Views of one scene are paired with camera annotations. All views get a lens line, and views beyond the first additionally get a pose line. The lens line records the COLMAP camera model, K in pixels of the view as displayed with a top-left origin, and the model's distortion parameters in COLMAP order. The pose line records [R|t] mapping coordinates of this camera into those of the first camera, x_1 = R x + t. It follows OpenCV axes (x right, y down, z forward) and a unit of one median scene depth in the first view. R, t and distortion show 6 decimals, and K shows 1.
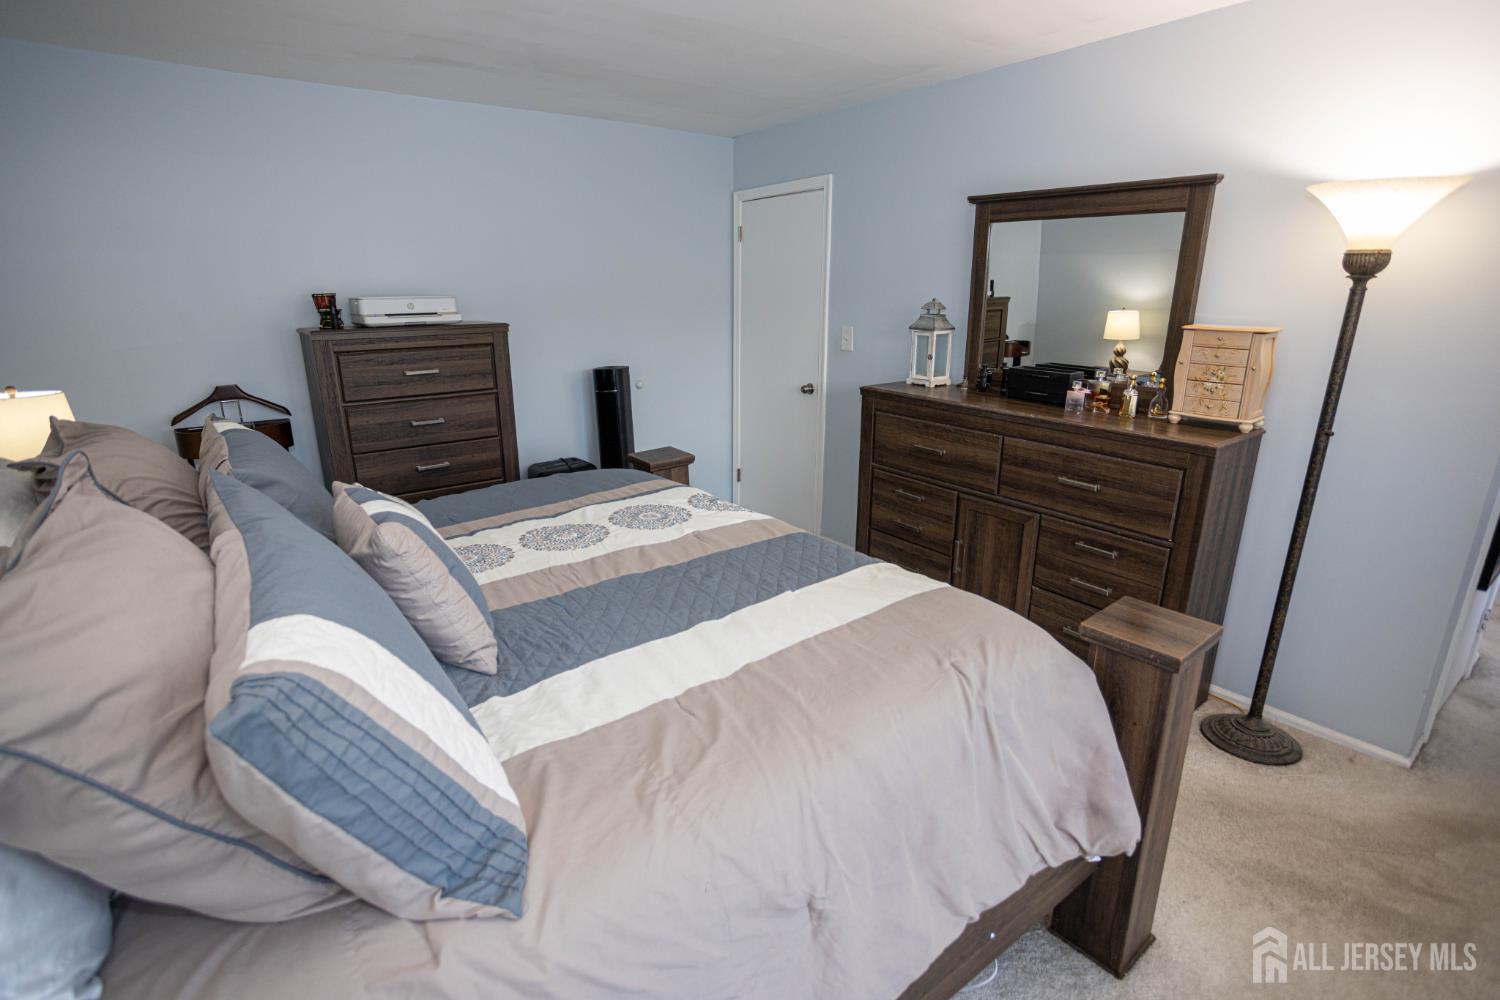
lens RADIAL K [[738.9, 0, 746.4], [0, 738.9, 505.0], [0, 0, 1]] dist [-0.061023, 0.036086]
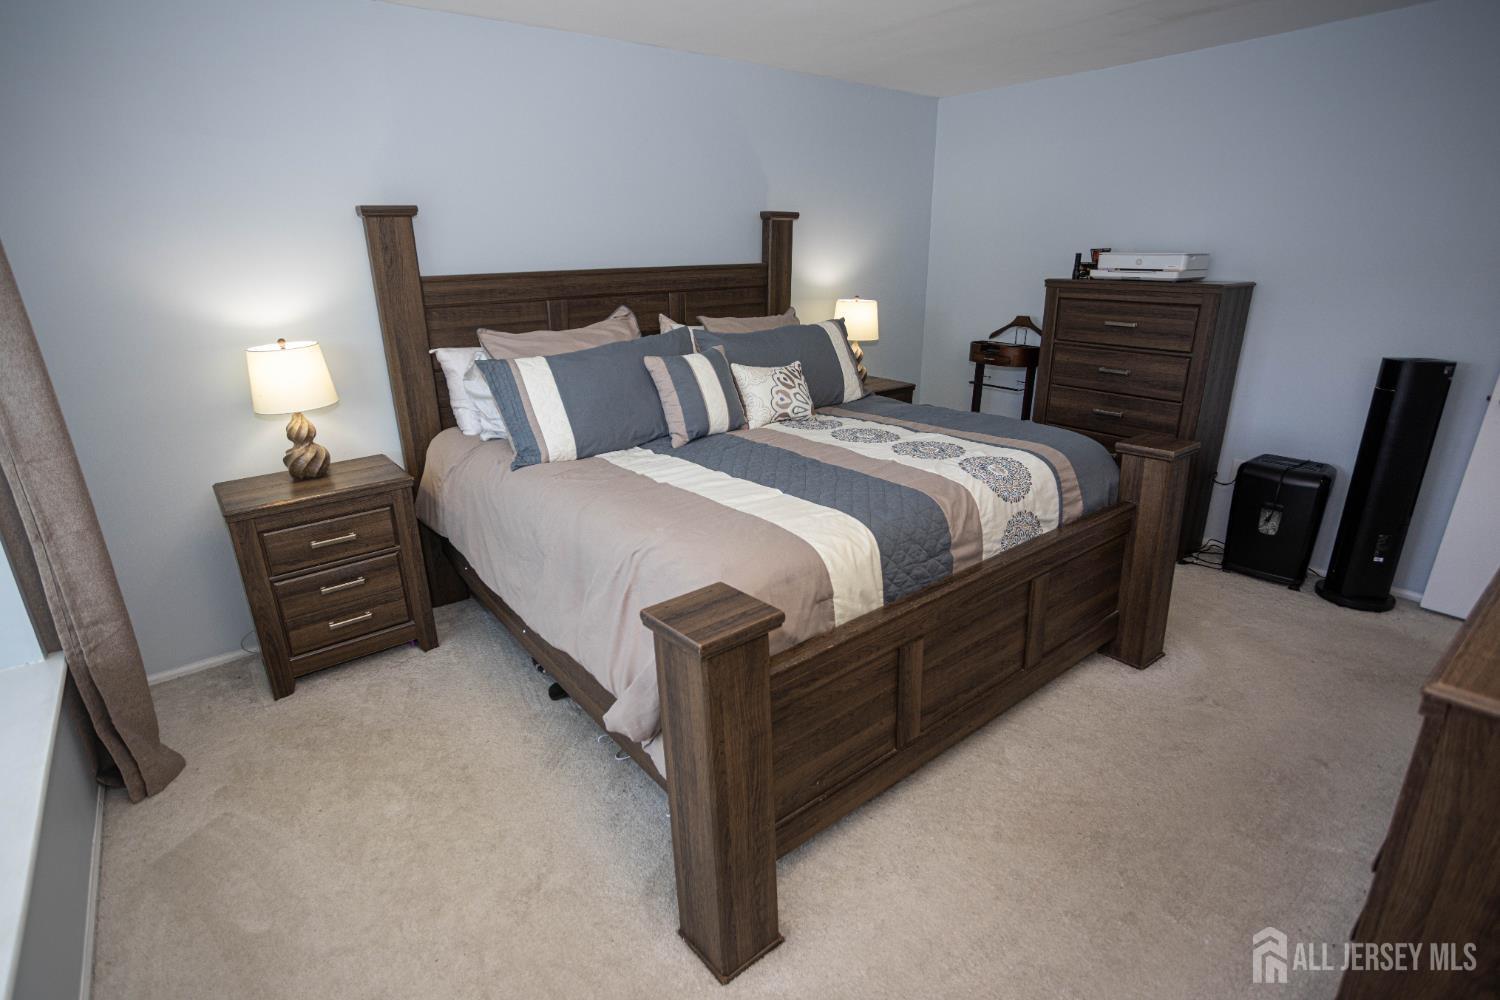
lens RADIAL K [[738.9, 0, 746.4], [0, 738.9, 505.0], [0, 0, 1]] dist [-0.061023, 0.036086]
pose [[0.010187, 0.331492, -0.943403, 0.670520], [-0.275244, 0.907936, 0.316058, -0.130625], [0.961320, 0.256446, 0.100490, 0.442216]]
